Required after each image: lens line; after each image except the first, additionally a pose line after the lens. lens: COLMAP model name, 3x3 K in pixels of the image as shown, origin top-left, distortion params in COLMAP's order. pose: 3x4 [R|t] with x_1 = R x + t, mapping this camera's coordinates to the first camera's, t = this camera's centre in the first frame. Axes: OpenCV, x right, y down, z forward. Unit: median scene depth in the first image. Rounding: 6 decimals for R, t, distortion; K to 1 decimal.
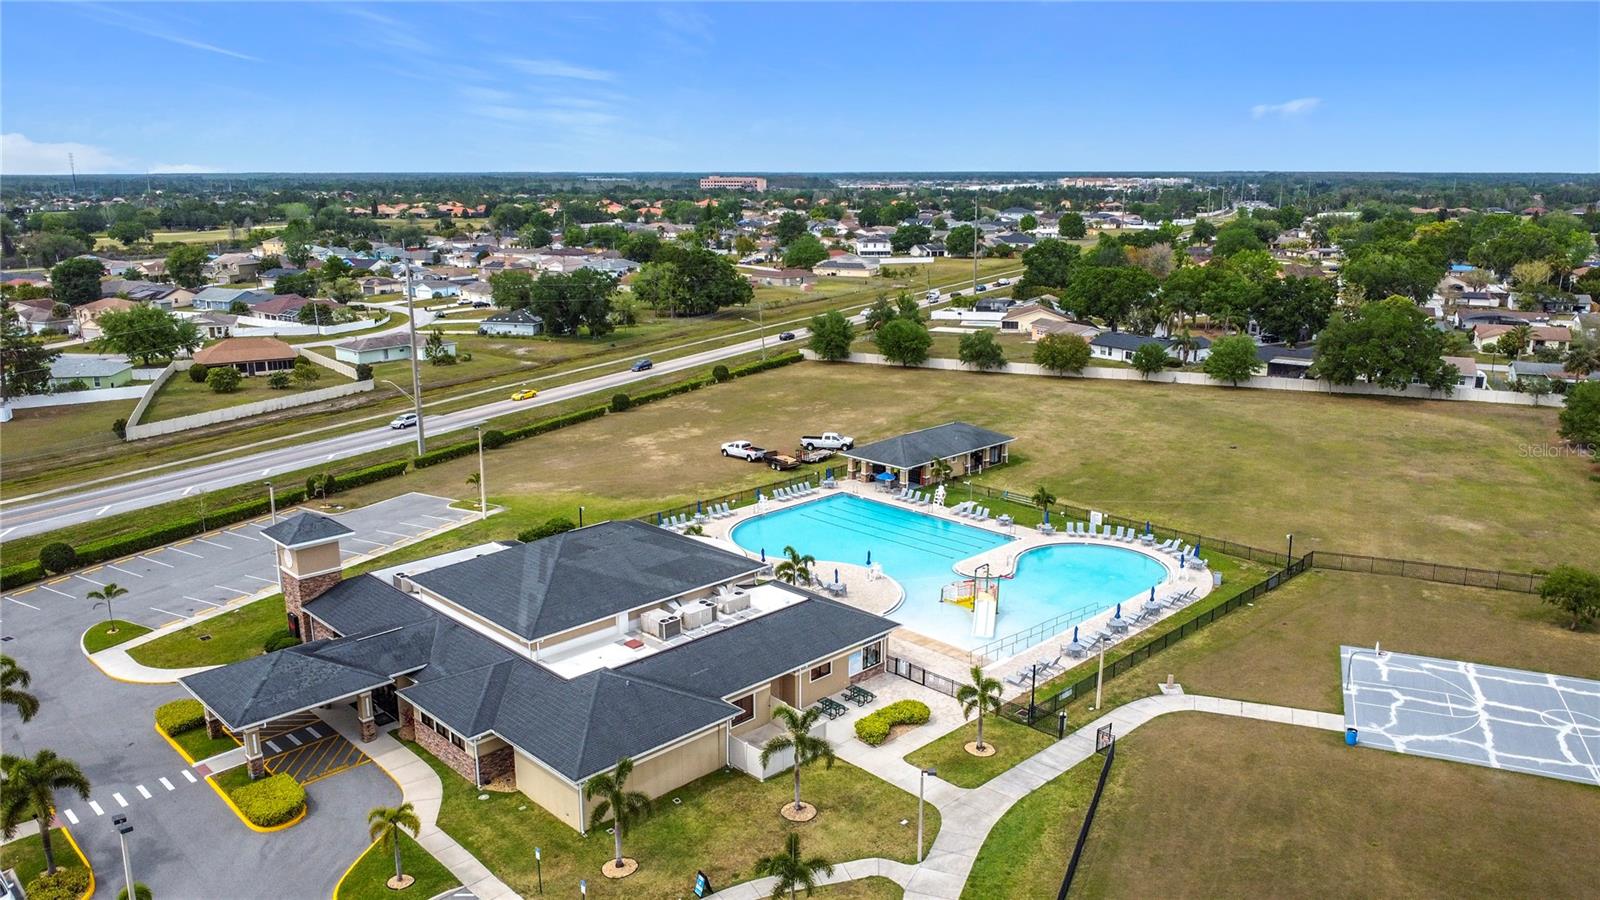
lens RADIAL K [[1180.1, 0, 800.0], [0, 1180.1, 450.0], [0, 0, 1]] dist [-0.030985, -0.003022]
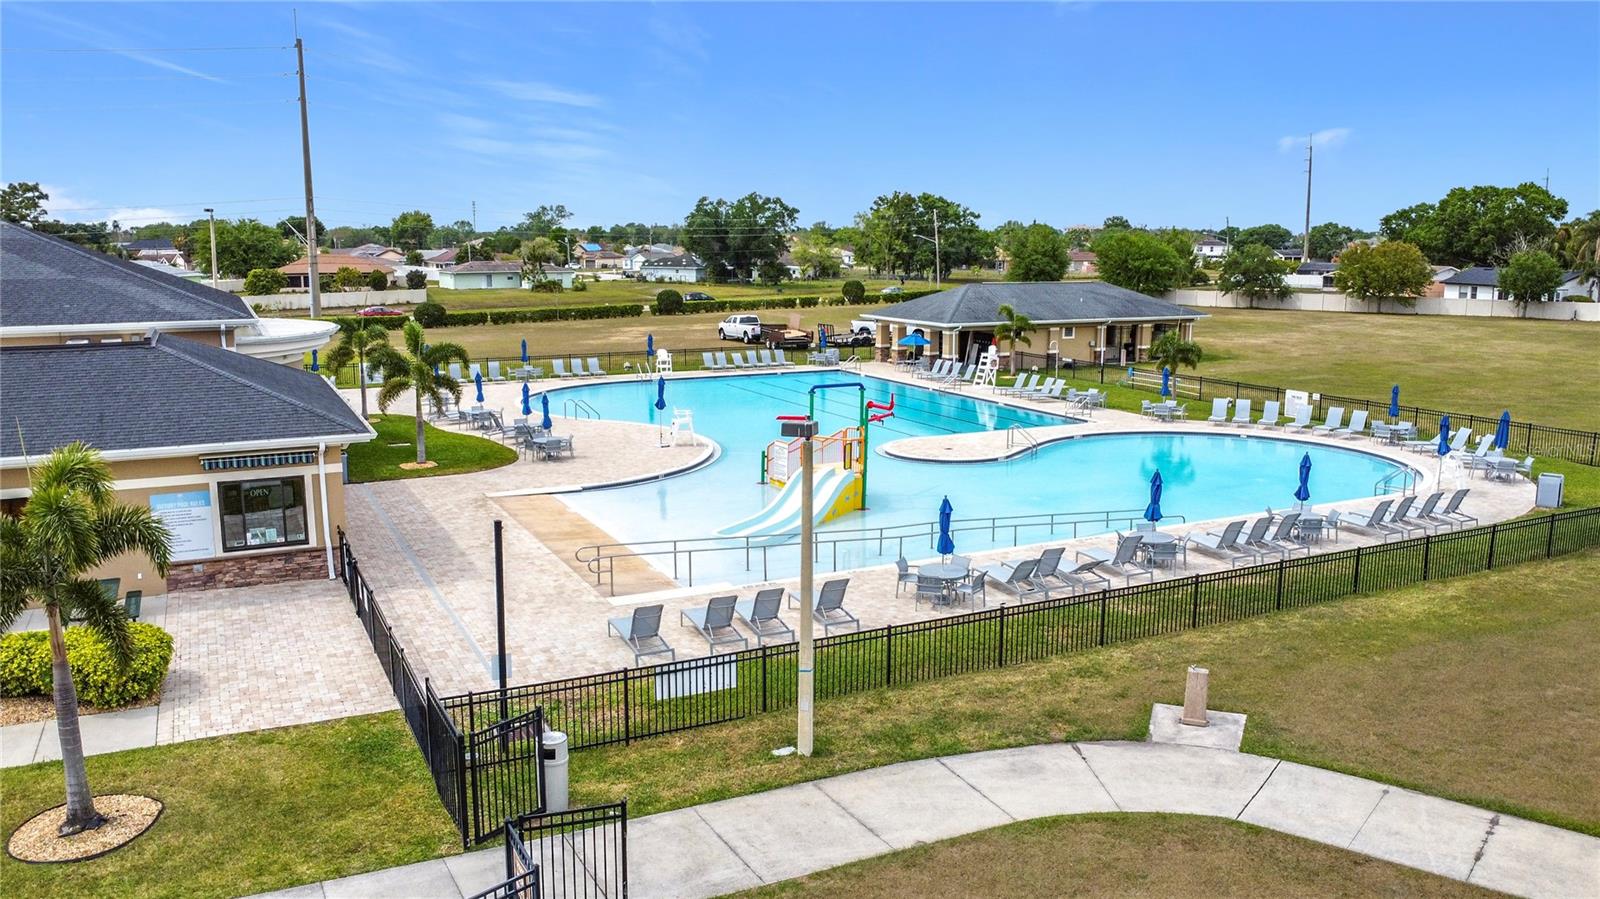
lens RADIAL K [[1212.1, 0, 800.0], [0, 1212.1, 449.5], [0, 0, 1]] dist [-0.045436, -0.041070]
pose [[0.950094, 0.056153, -0.306868, 0.291467], [-0.075501, 0.995813, -0.051537, 0.155021], [0.302689, 0.072134, 0.950356, 0.690643]]
